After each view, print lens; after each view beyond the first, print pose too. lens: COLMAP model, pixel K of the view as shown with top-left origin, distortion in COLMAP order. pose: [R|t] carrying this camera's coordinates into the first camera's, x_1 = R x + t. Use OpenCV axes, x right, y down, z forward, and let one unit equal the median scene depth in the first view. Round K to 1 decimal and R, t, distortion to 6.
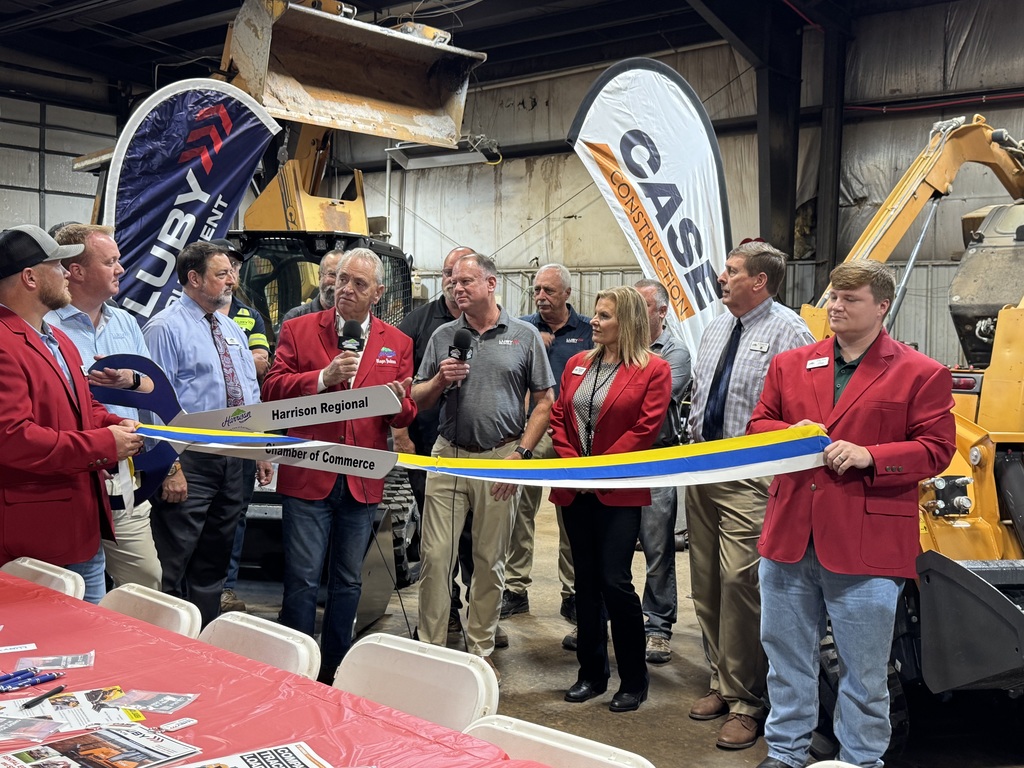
lens RADIAL K [[1154.6, 0, 512.0], [0, 1154.6, 384.0], [0, 0, 1]] dist [0.209751, -0.522095]
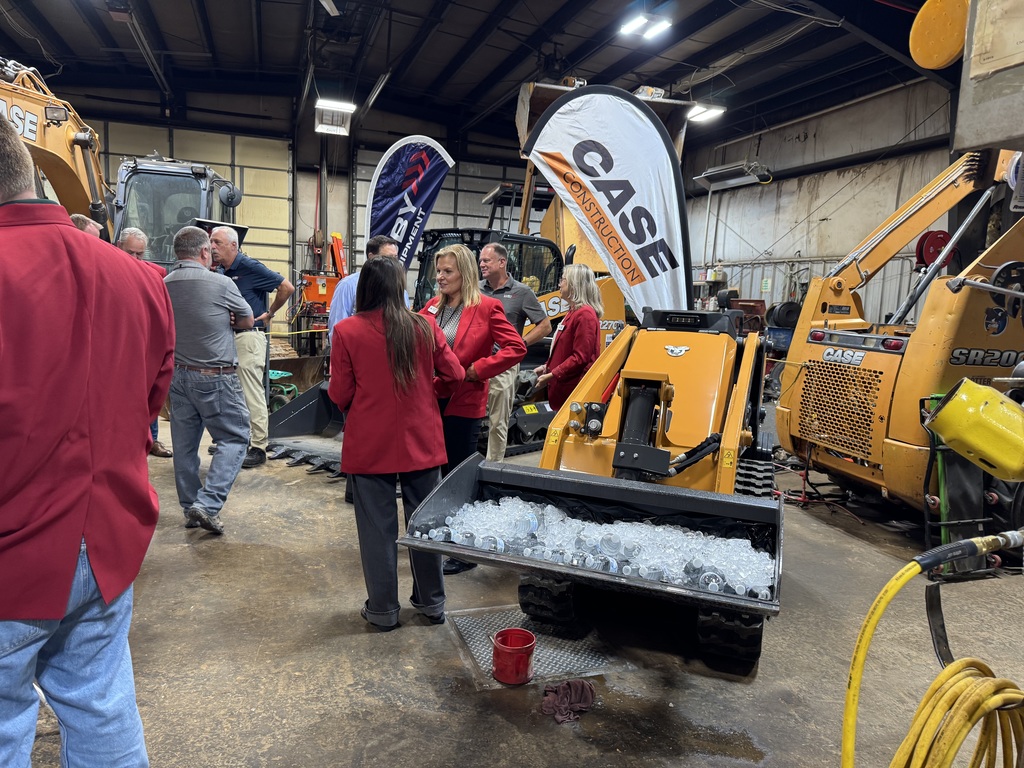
lens RADIAL K [[721.5, 0, 512.0], [0, 721.5, 384.0], [0, 0, 1]] dist [0.078176, -0.106876]
pose [[0.860071, 0.079678, -0.503913, 0.290820], [-0.050024, 0.996140, 0.072129, 0.003226], [0.507715, -0.036829, 0.860737, 0.137989]]
